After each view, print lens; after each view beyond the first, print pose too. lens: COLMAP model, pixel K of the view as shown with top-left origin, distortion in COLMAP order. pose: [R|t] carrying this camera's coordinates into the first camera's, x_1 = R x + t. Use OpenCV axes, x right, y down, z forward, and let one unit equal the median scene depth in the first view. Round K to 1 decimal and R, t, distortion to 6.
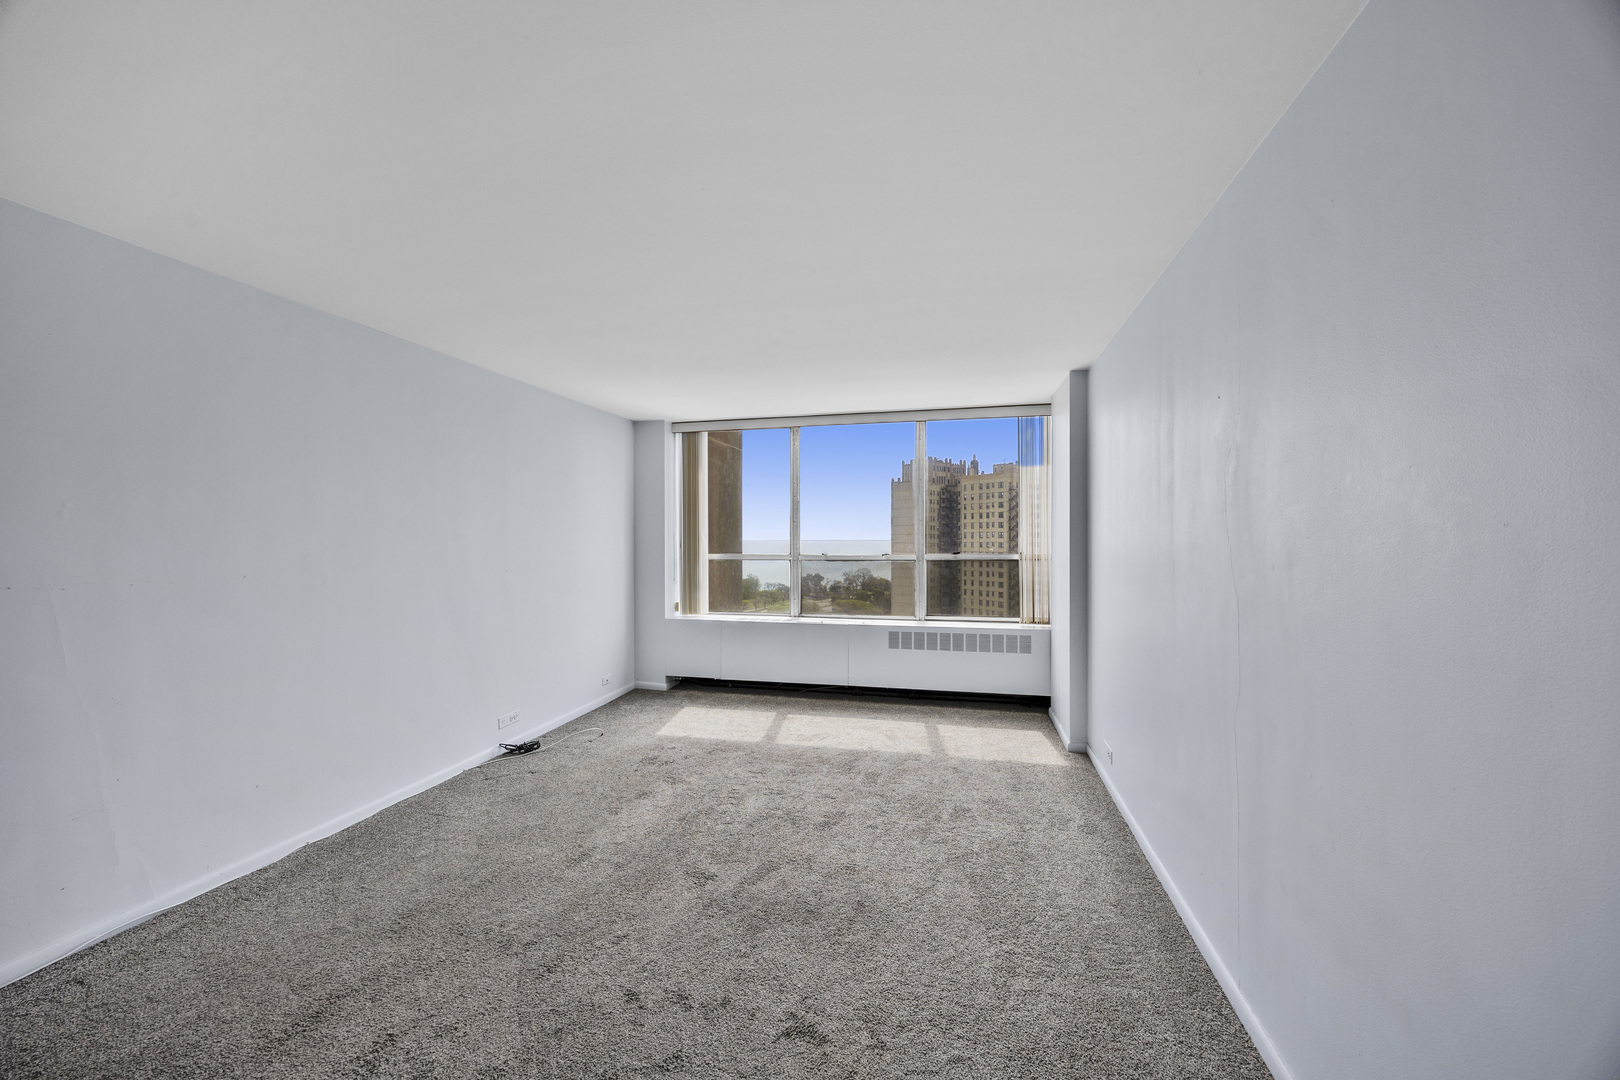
lens RADIAL K [[616.9, 0, 810.0], [0, 616.9, 540.0], [0, 0, 1]] dist [-0.001561, -0.000155]
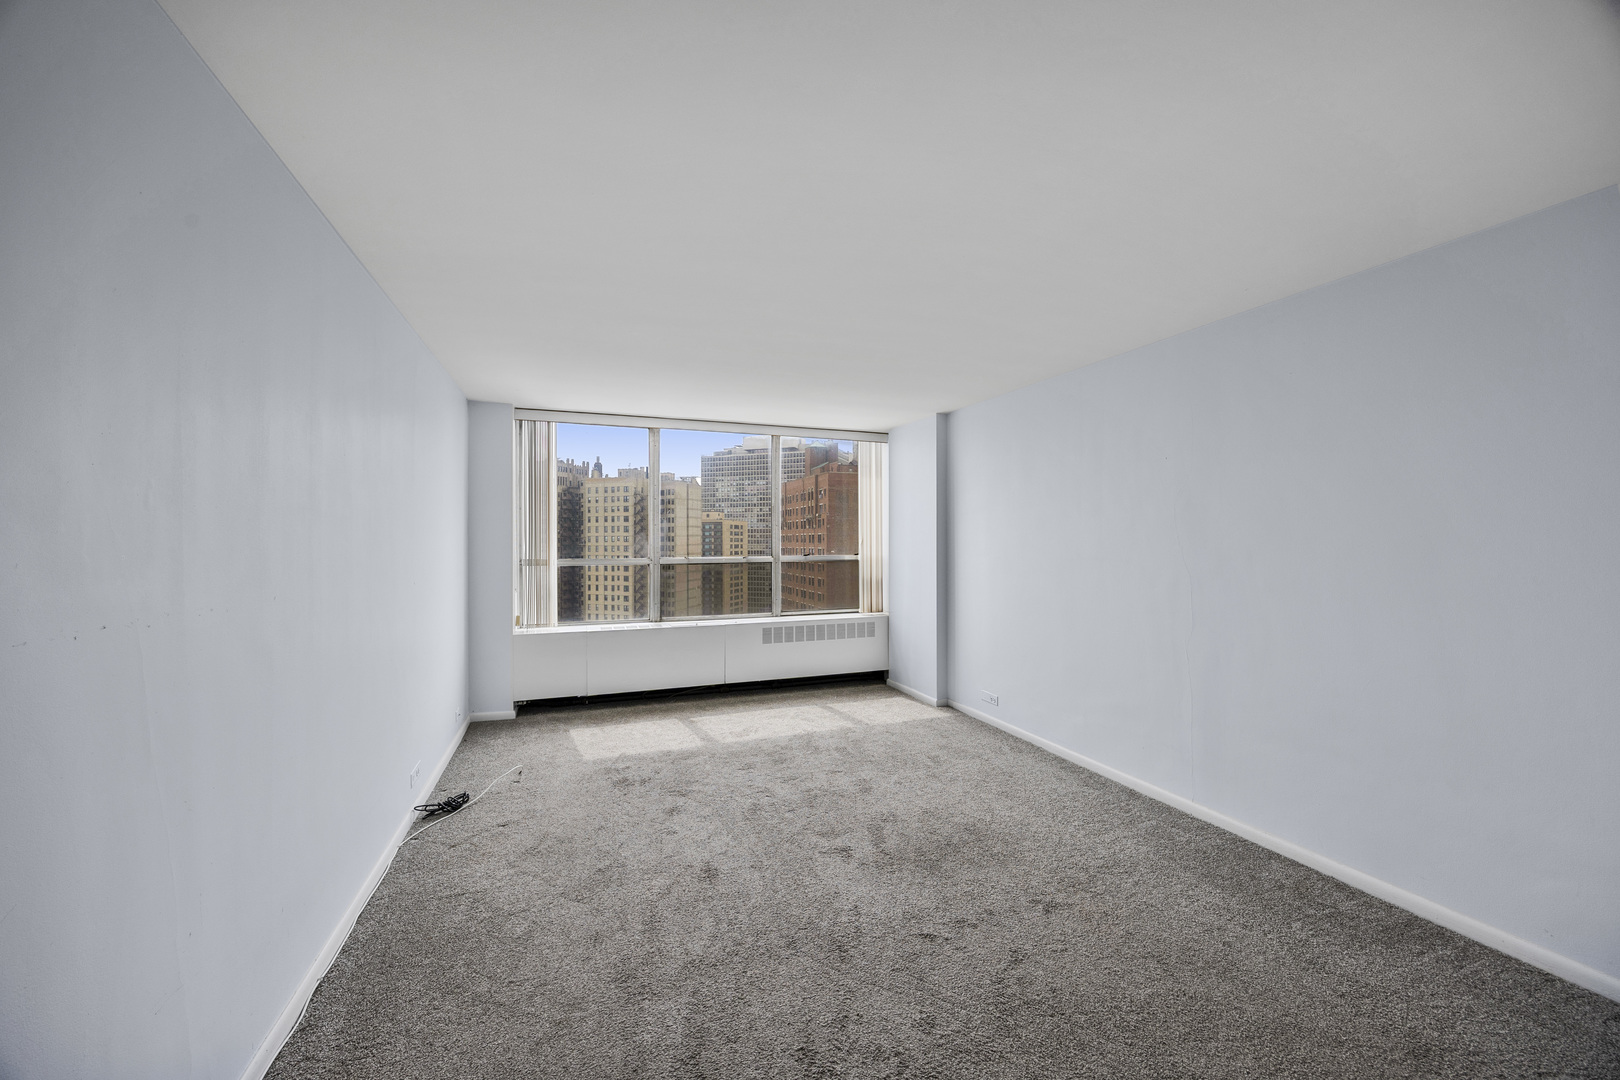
lens RADIAL K [[616.9, 0, 810.0], [0, 616.9, 540.0], [0, 0, 1]] dist [-0.001561, -0.000155]
pose [[0.825836, 0.002511, 0.563905, -0.424791], [0.001038, 0.999982, -0.005972, 0.000385], [-0.563910, 0.005518, 0.825818, 0.062281]]
